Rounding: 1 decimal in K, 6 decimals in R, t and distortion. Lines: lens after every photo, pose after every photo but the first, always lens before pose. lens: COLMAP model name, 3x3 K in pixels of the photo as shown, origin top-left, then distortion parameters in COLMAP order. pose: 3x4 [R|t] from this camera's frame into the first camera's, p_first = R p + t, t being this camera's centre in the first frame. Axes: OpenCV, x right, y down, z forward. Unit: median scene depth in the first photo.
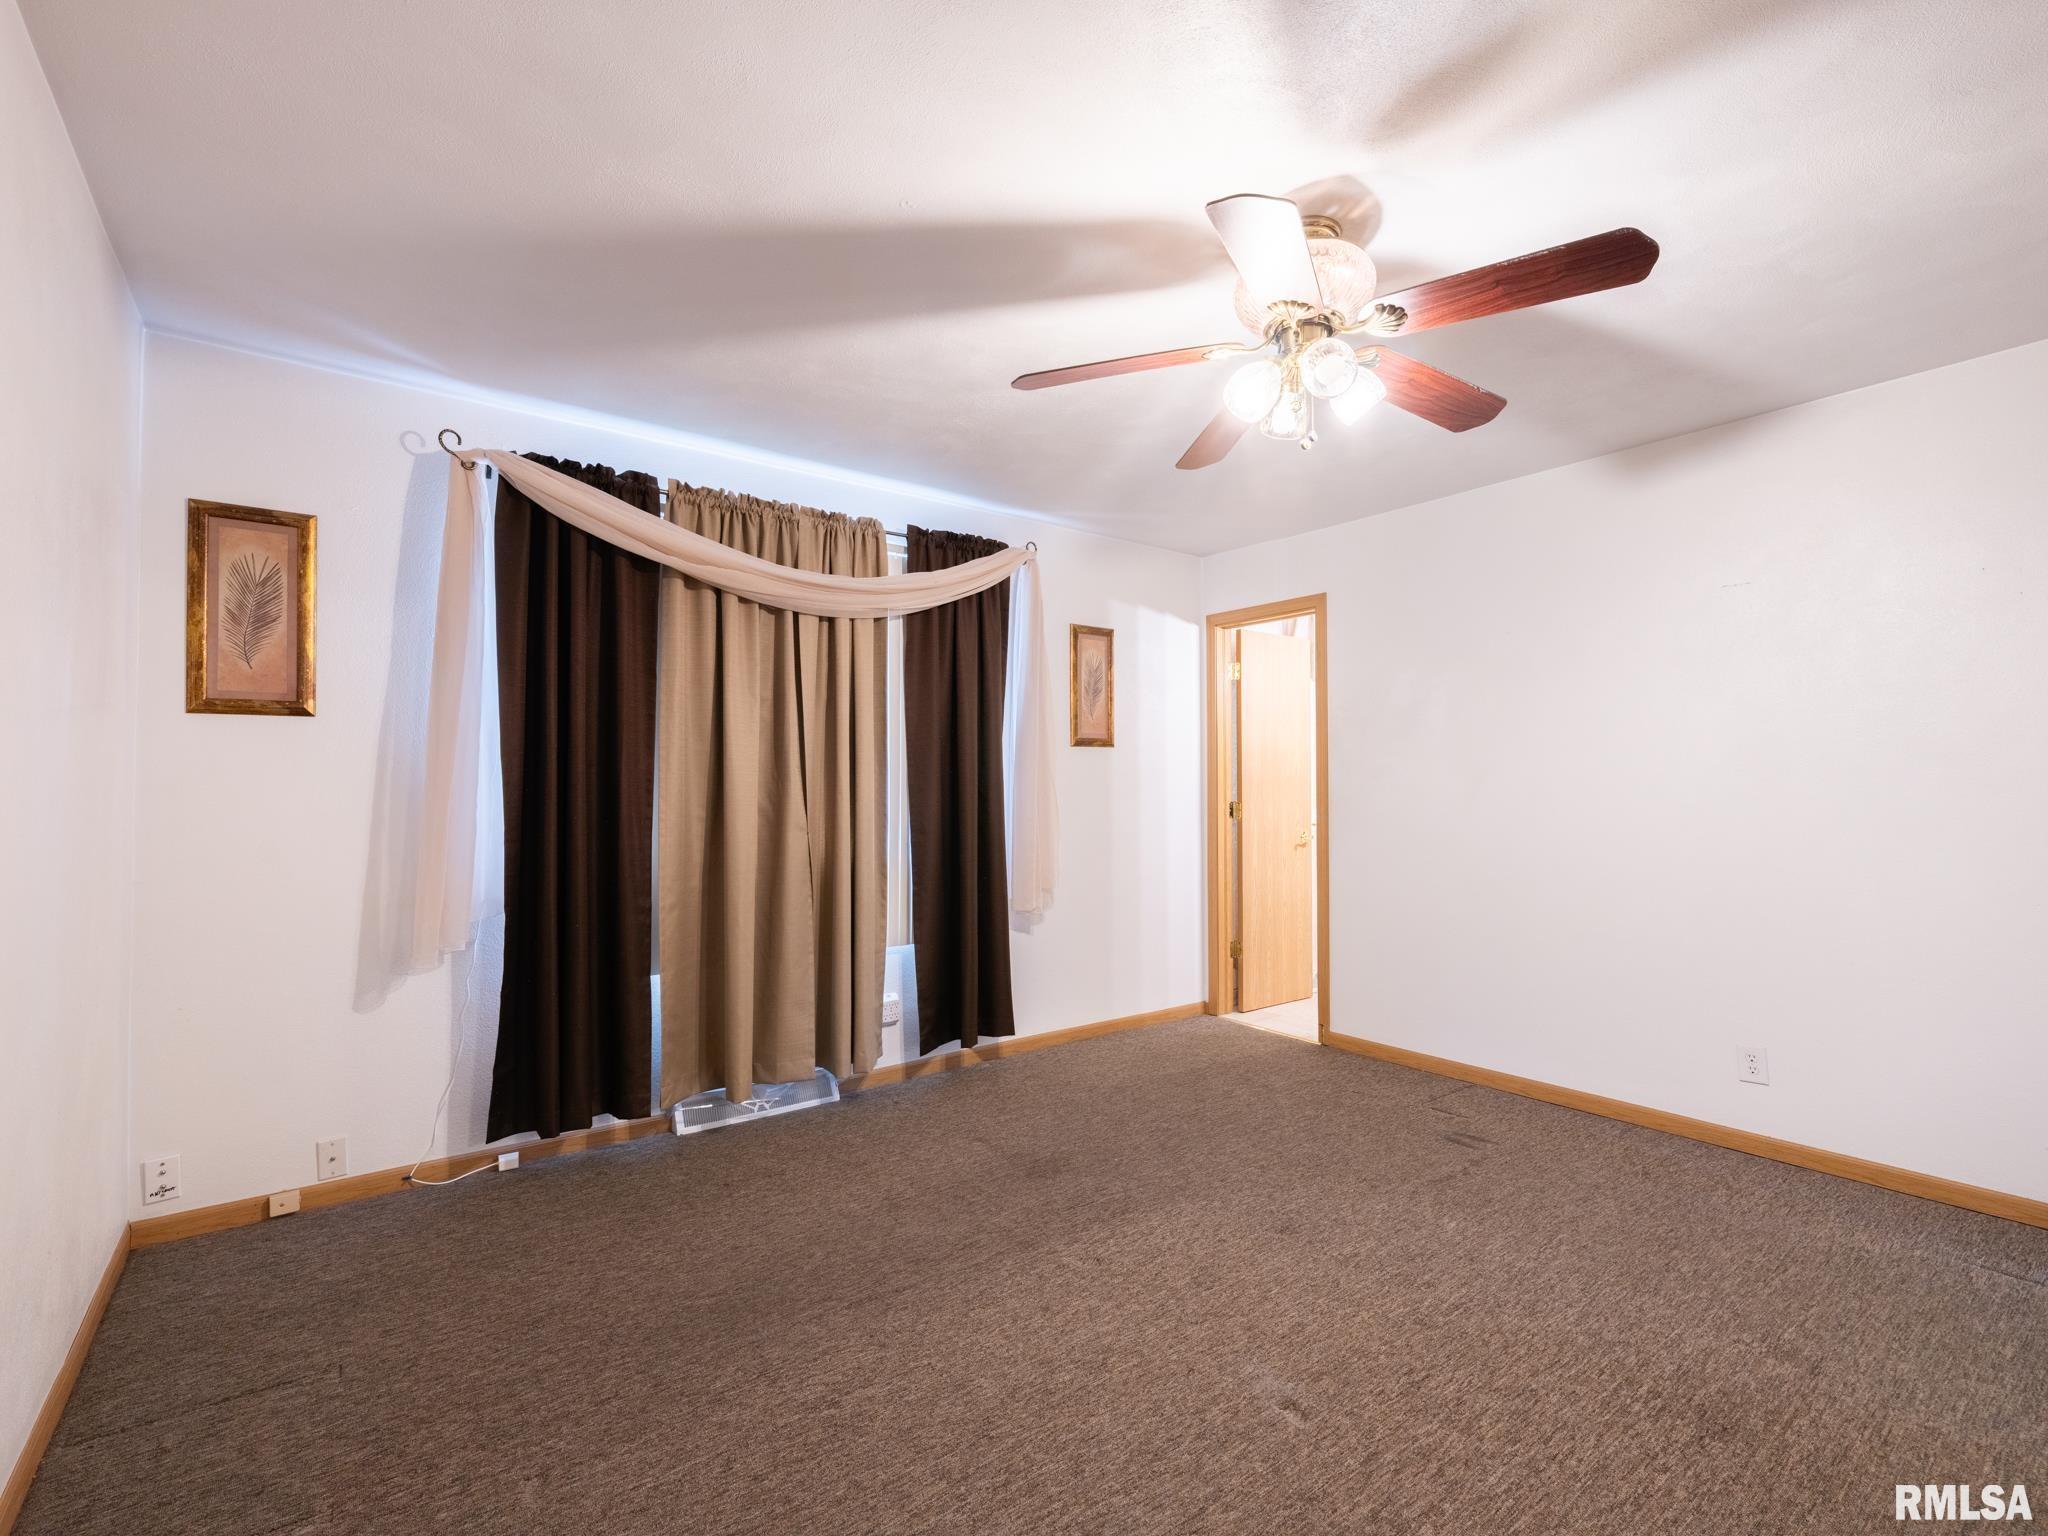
lens RADIAL K [[932.3, 0, 1020.3], [0, 932.3, 769.2], [0, 0, 1]] dist [0.001211, 0.001058]
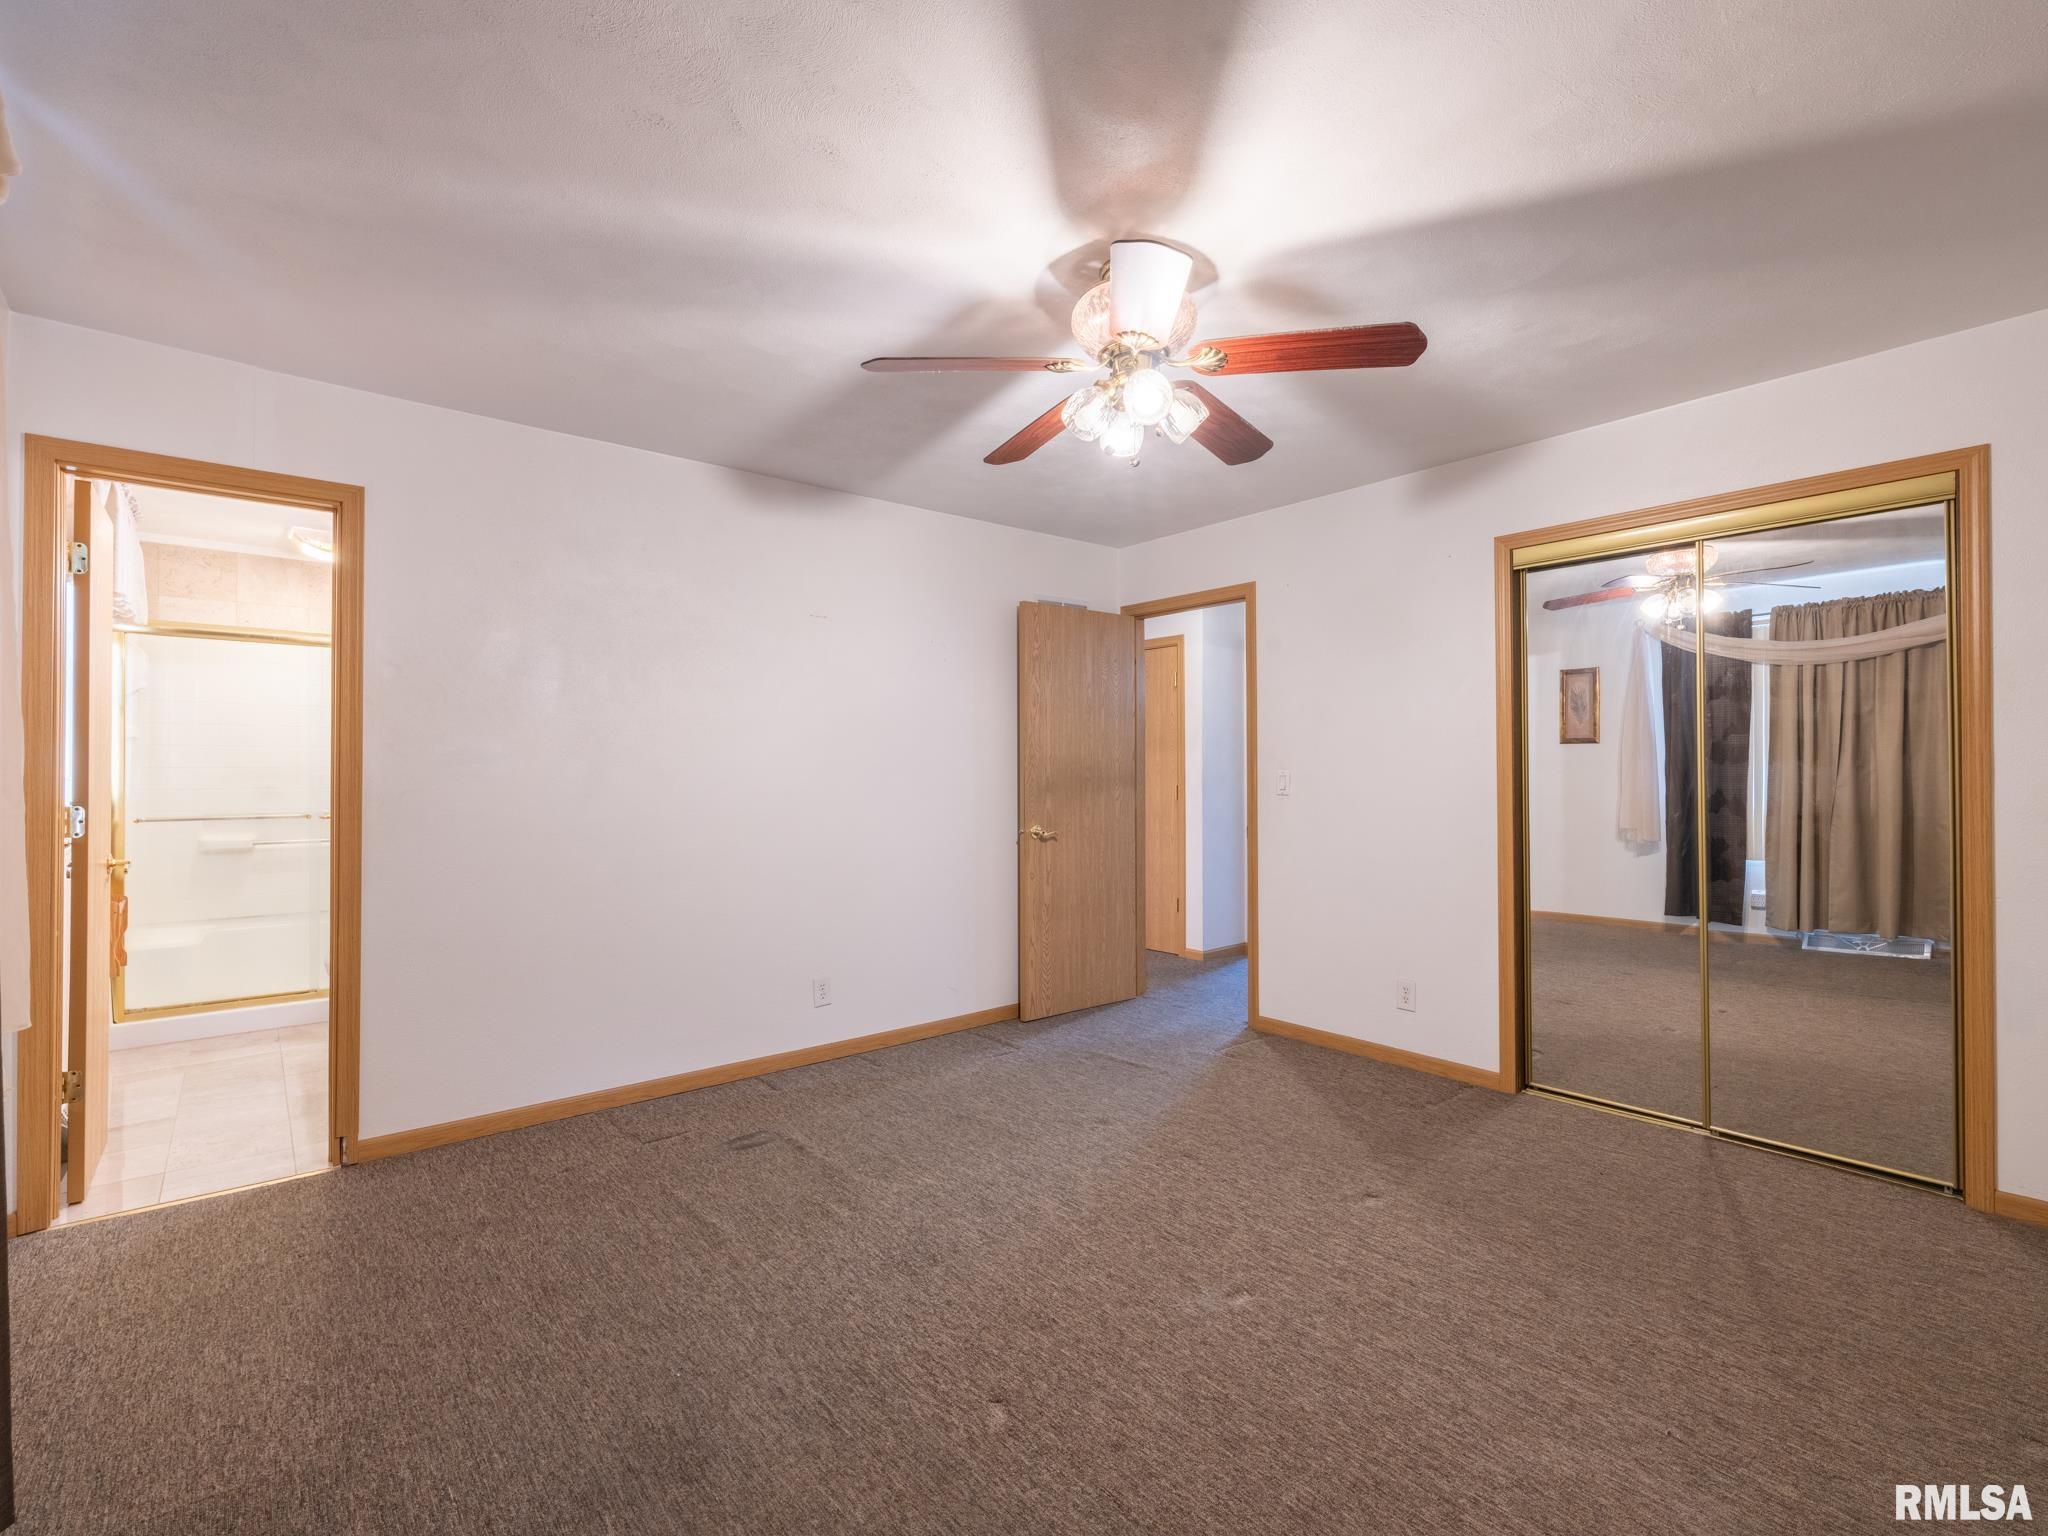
lens RADIAL K [[938.9, 0, 1034.3], [0, 938.9, 761.5], [0, 0, 1]] dist [0.000543, 0.000206]
pose [[-0.056500, 0.016279, 0.998270, -0.516169], [-0.015678, 0.999729, -0.017190, 0.016006], [-0.998279, -0.016622, -0.056230, 0.764762]]
